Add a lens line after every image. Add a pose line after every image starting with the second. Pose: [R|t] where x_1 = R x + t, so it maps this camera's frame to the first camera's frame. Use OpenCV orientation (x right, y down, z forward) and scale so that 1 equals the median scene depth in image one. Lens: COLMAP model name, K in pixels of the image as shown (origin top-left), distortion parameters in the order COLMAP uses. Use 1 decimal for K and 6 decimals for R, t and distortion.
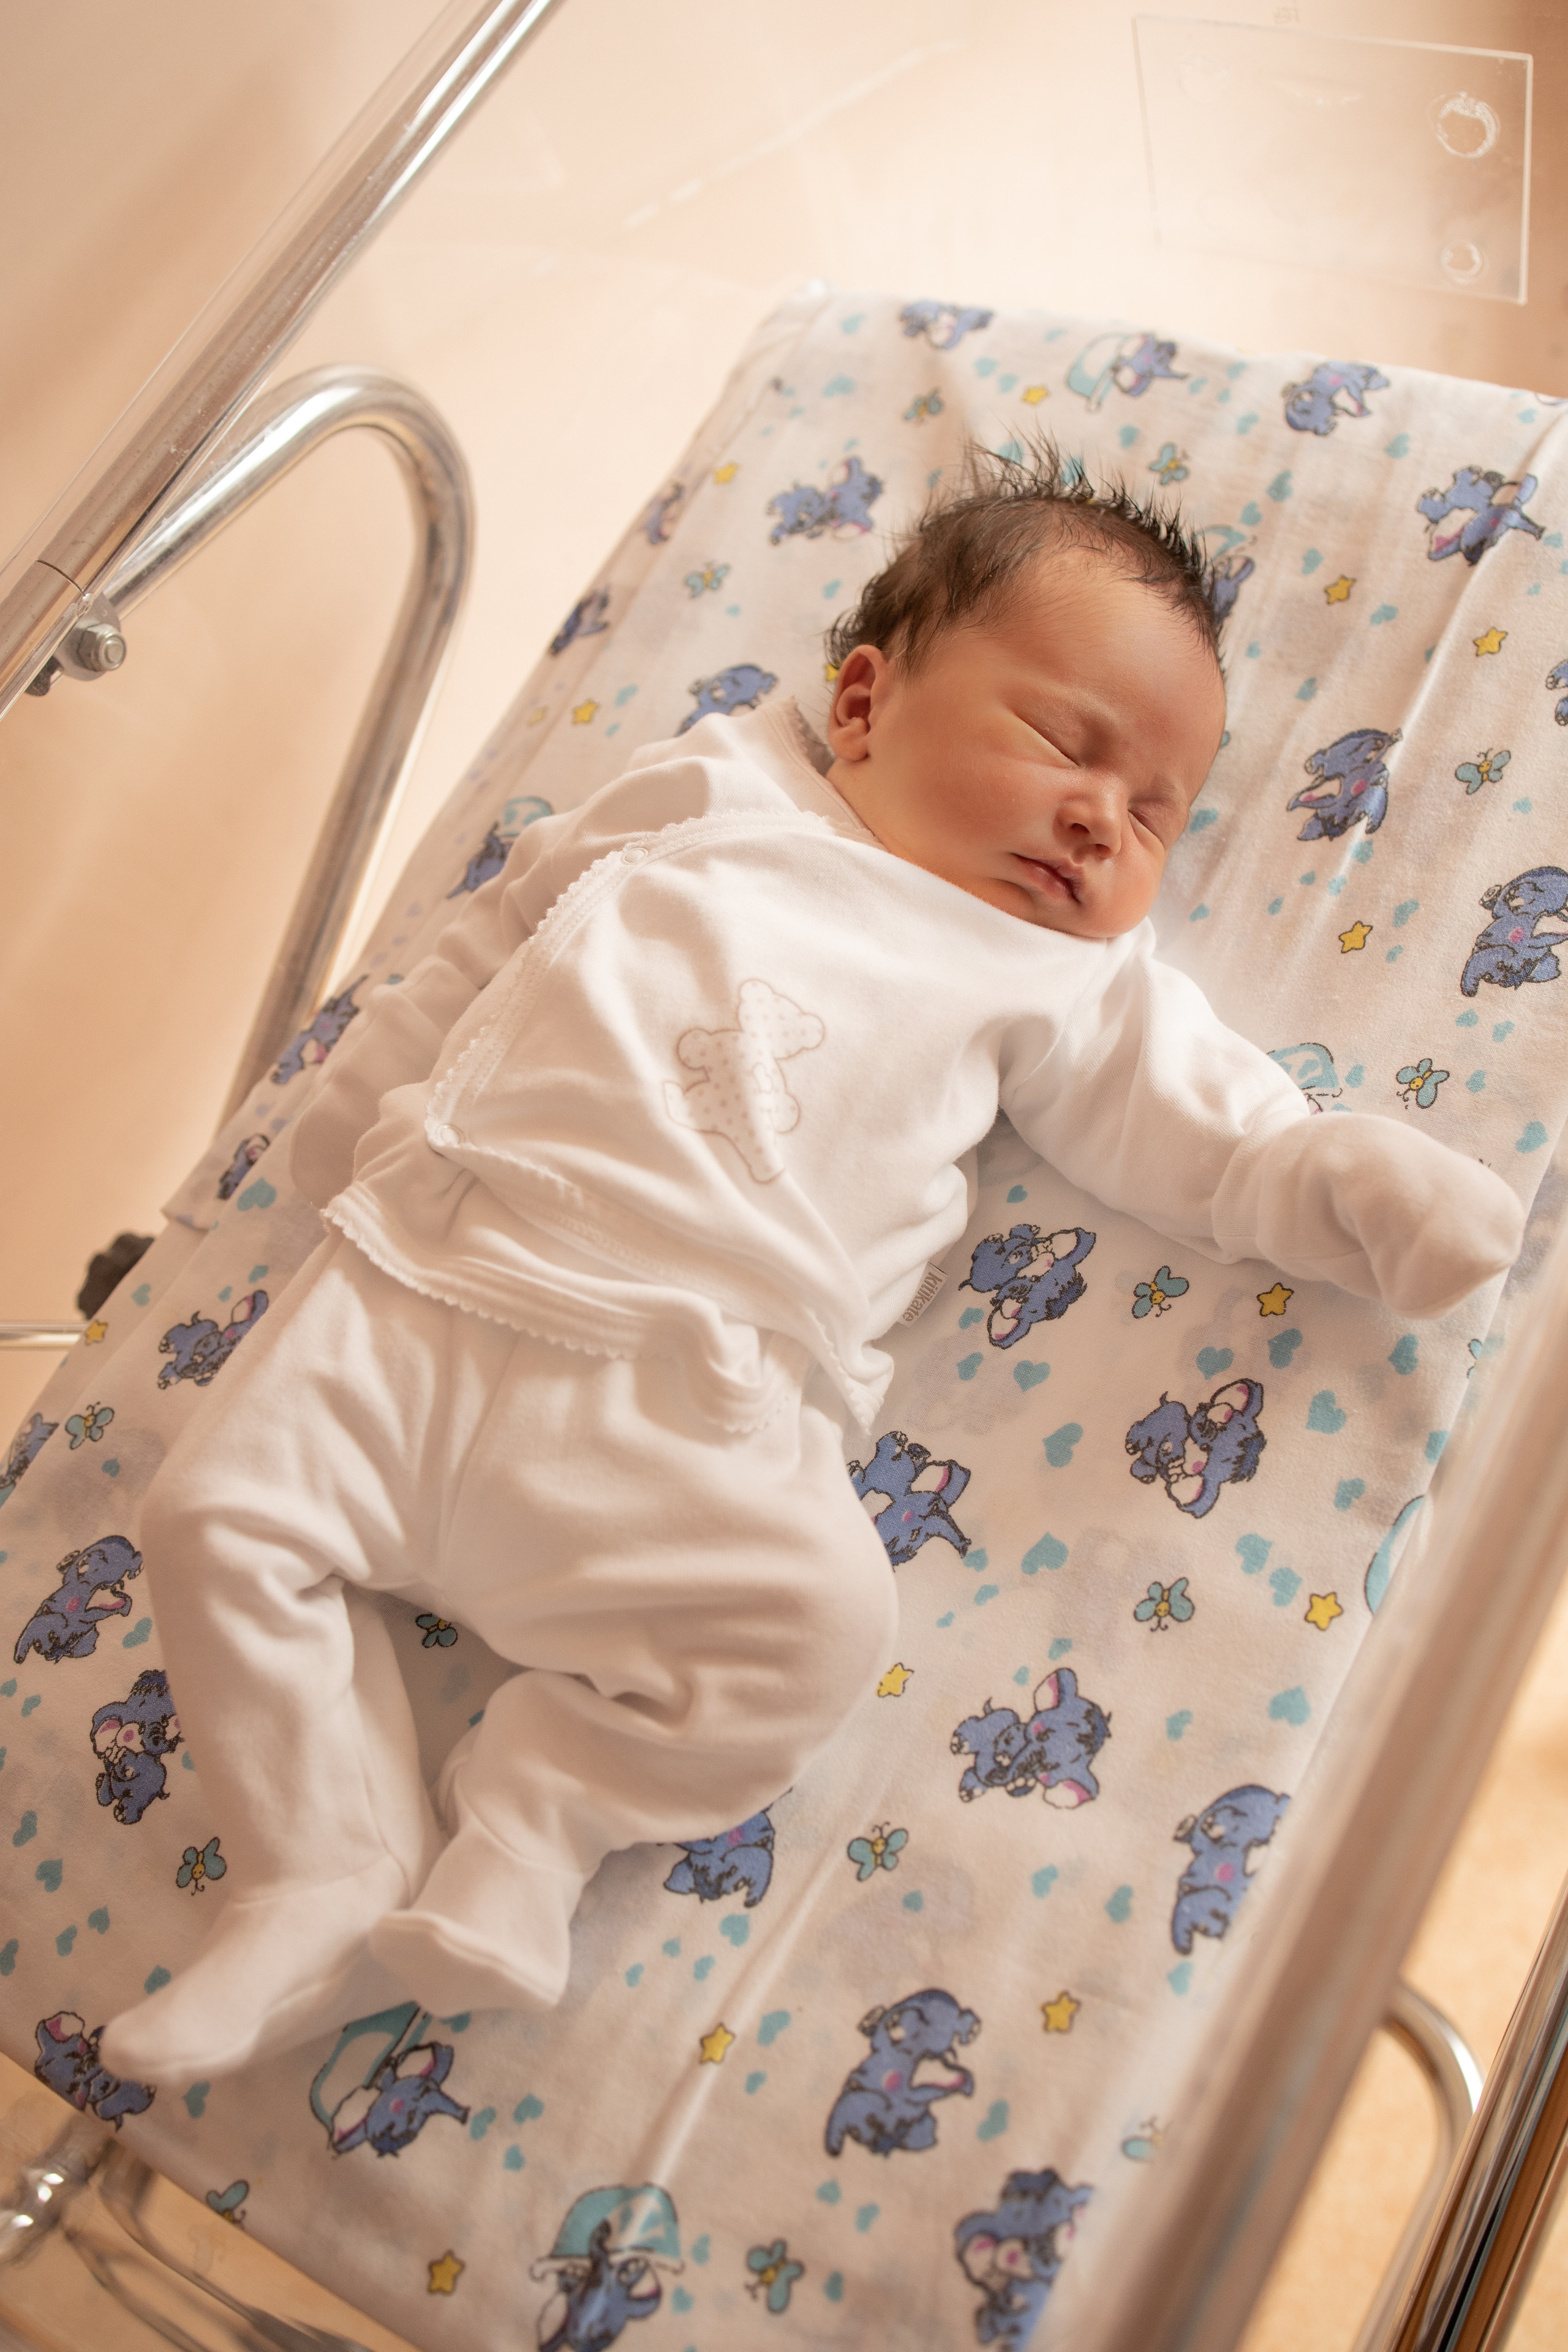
lens RADIAL K [[2417.3, 0, 784.0], [0, 2417.3, 1176.0], [0, 0, 1]] dist [-0.046399, 0.010145]
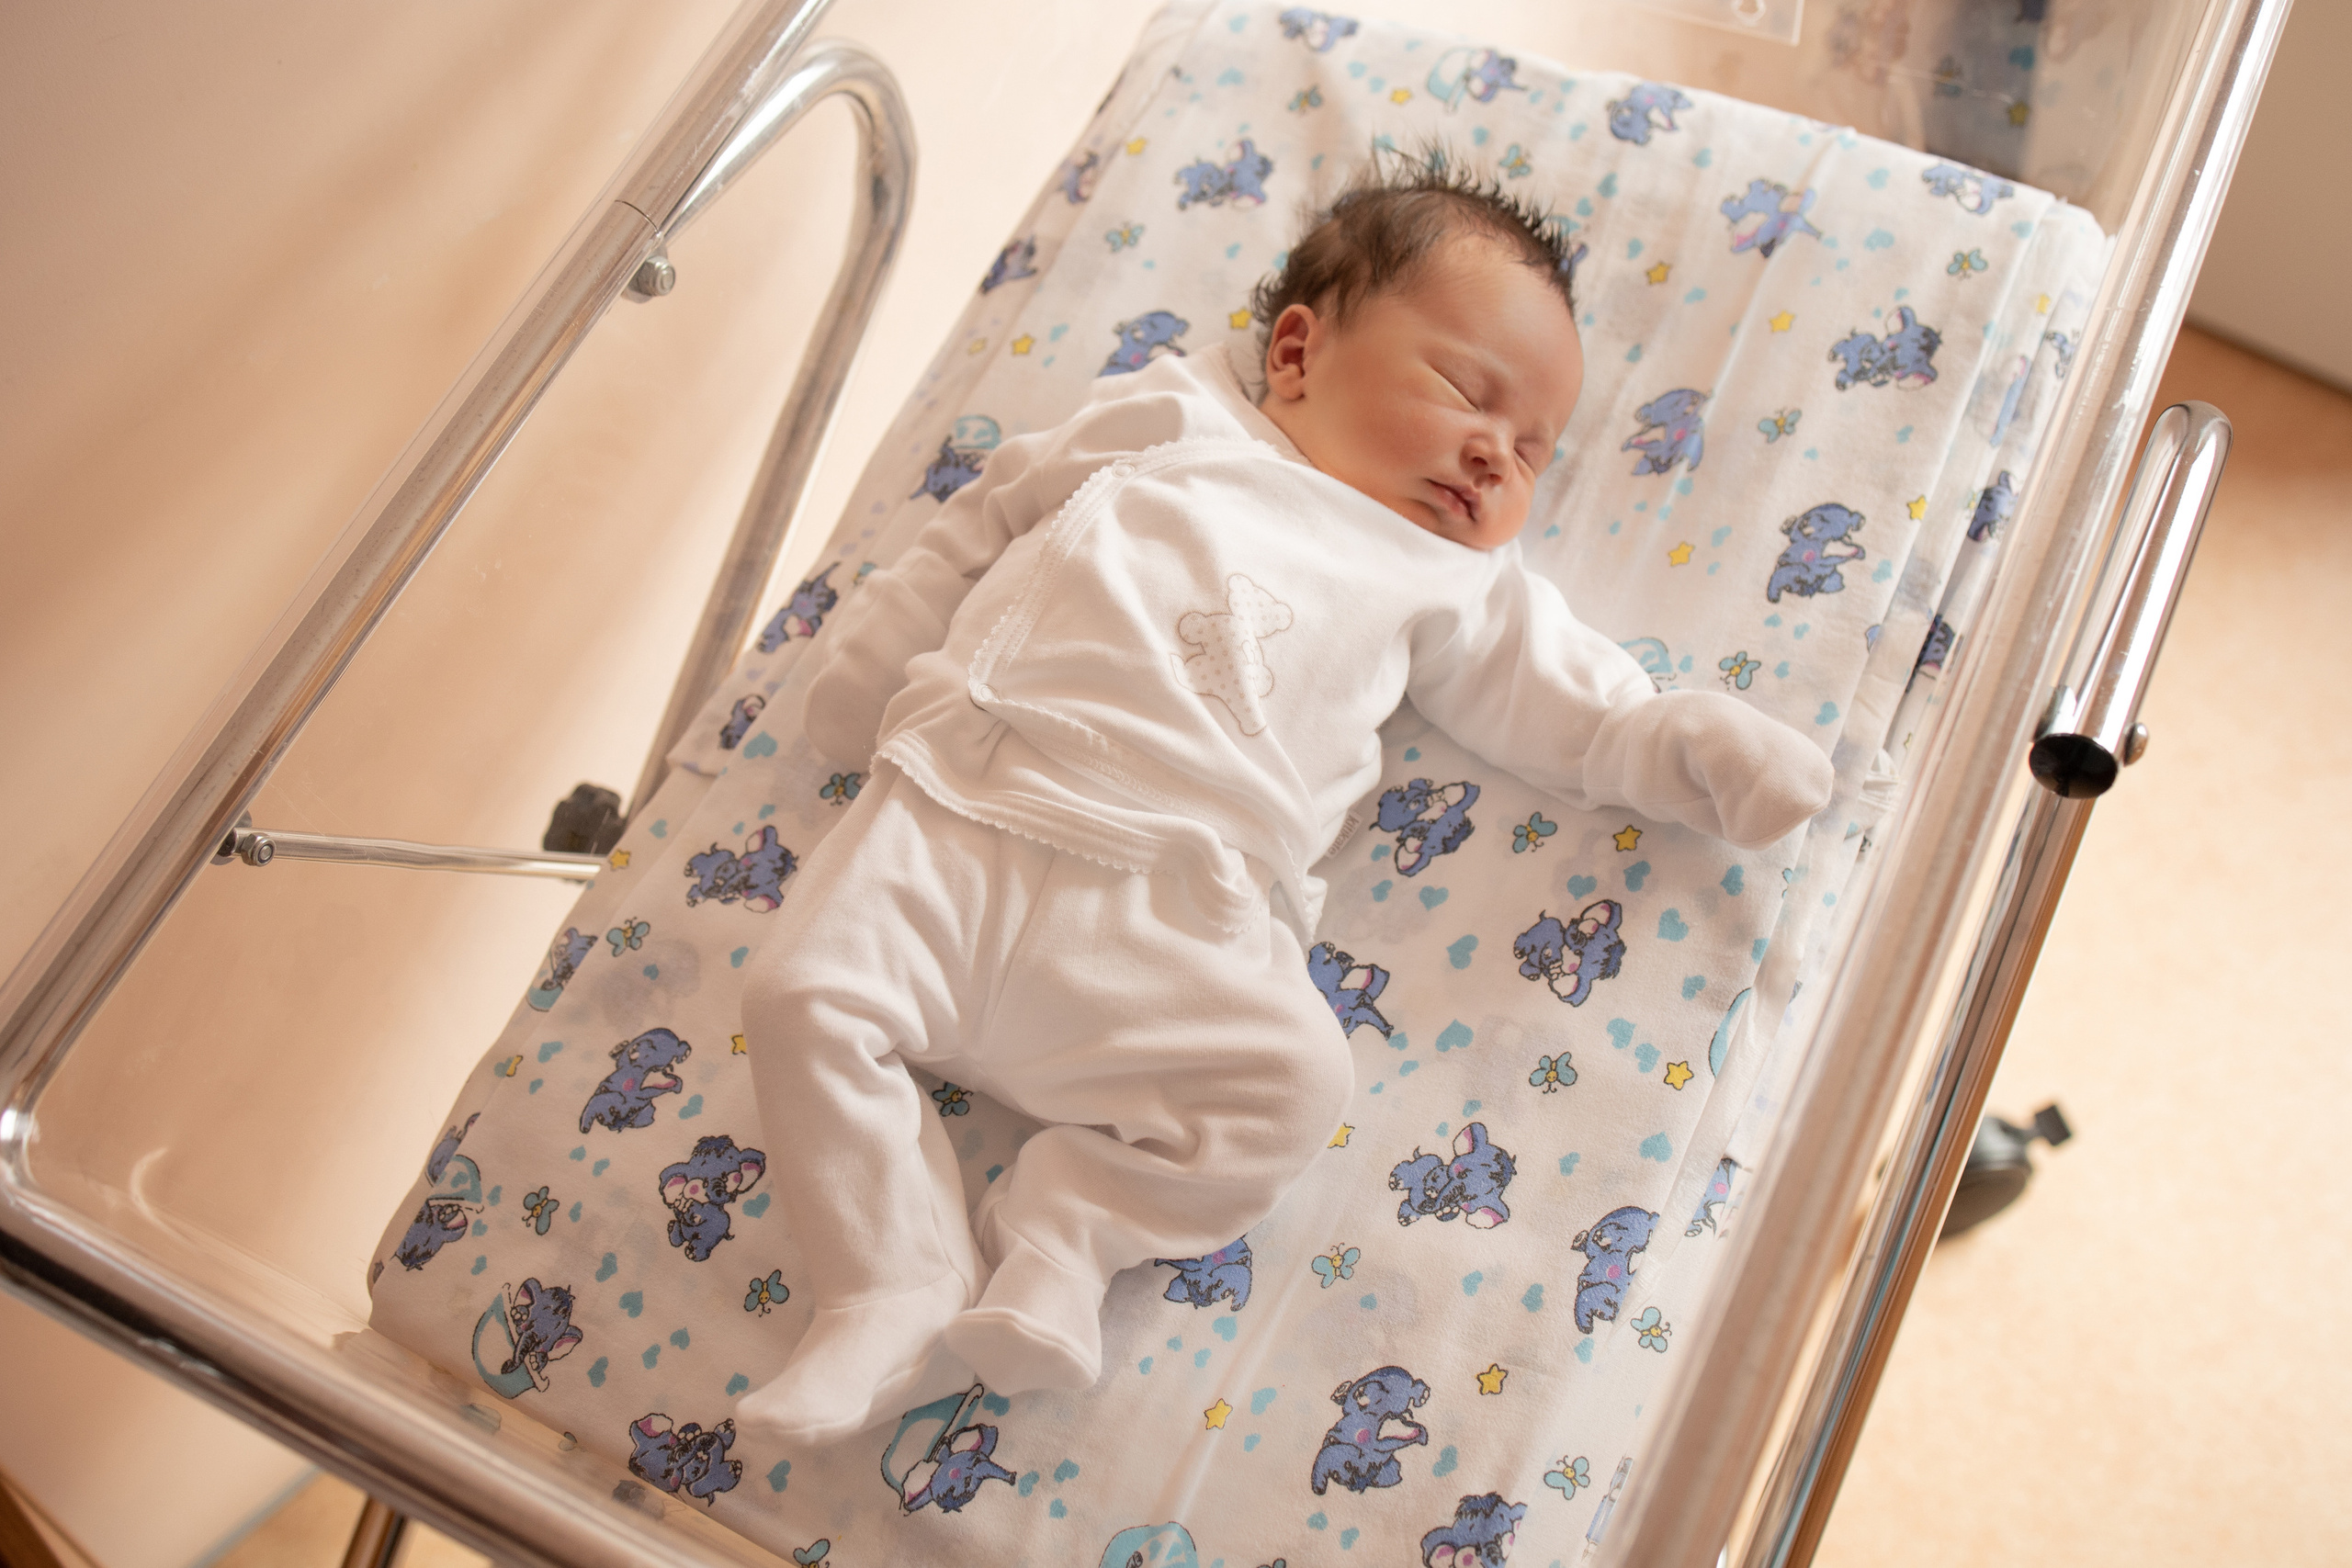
lens RADIAL K [[2417.0, 0, 1176.0], [0, 2417.0, 784.0], [0, 0, 1]] dist [-0.046399, 0.010145]
pose [[0.991545, 0.017152, 0.128628, -0.192597], [-0.017199, 0.999852, -0.000747, 0.027407], [-0.128622, -0.001472, 0.991693, -0.222886]]
